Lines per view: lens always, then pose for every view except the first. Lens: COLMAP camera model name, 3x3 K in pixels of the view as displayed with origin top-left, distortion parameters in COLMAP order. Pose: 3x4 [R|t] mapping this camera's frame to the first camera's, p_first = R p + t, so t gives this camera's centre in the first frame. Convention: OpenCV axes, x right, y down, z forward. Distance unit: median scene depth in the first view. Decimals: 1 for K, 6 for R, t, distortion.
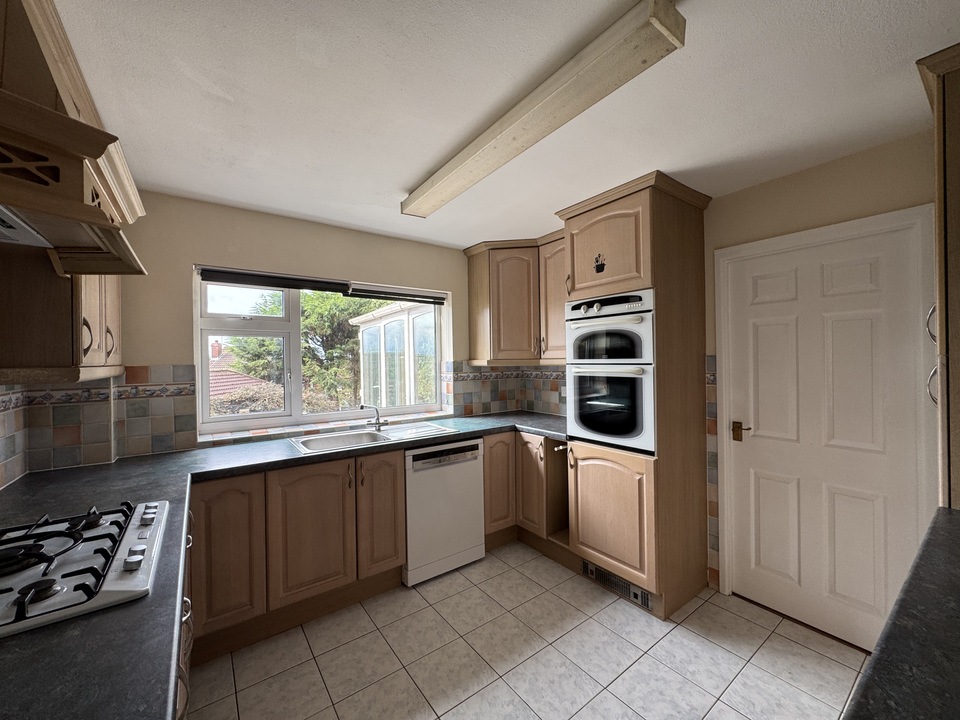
lens RADIAL K [[384.6, 0, 478.8], [0, 384.6, 360.8], [0, 0, 1]] dist [-0.003251, -0.000134]
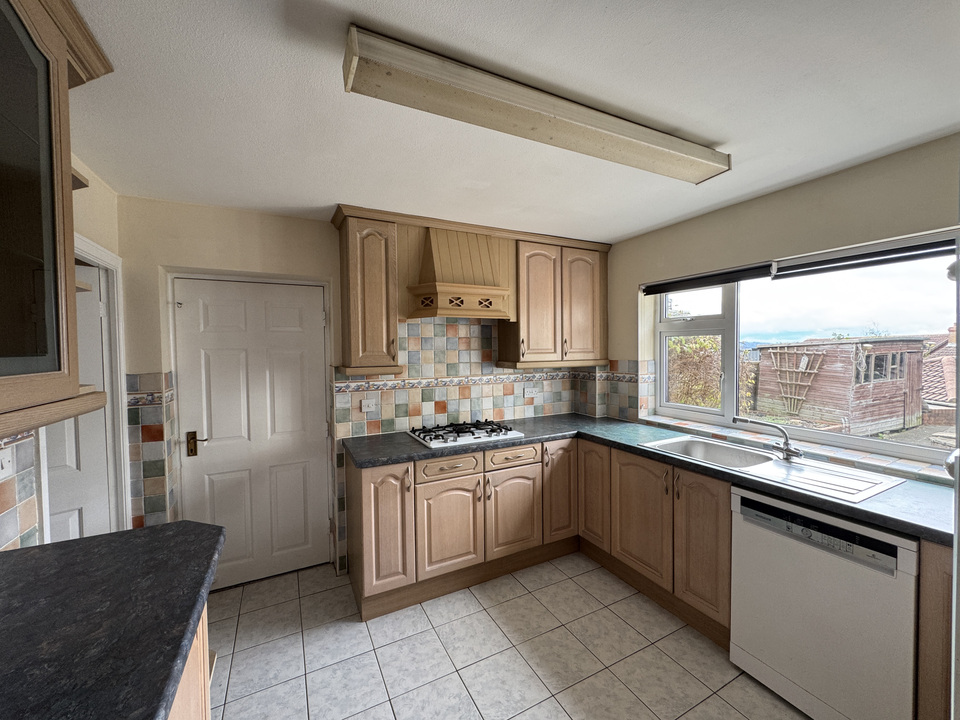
lens RADIAL K [[384.6, 0, 485.8], [0, 384.6, 362.8], [0, 0, 1]] dist [-0.003251, -0.000134]
pose [[-0.155149, 0.054242, -0.986401, 0.667797], [0.011298, 0.998524, 0.053131, -0.058951], [0.987827, -0.002901, -0.155533, 0.684393]]
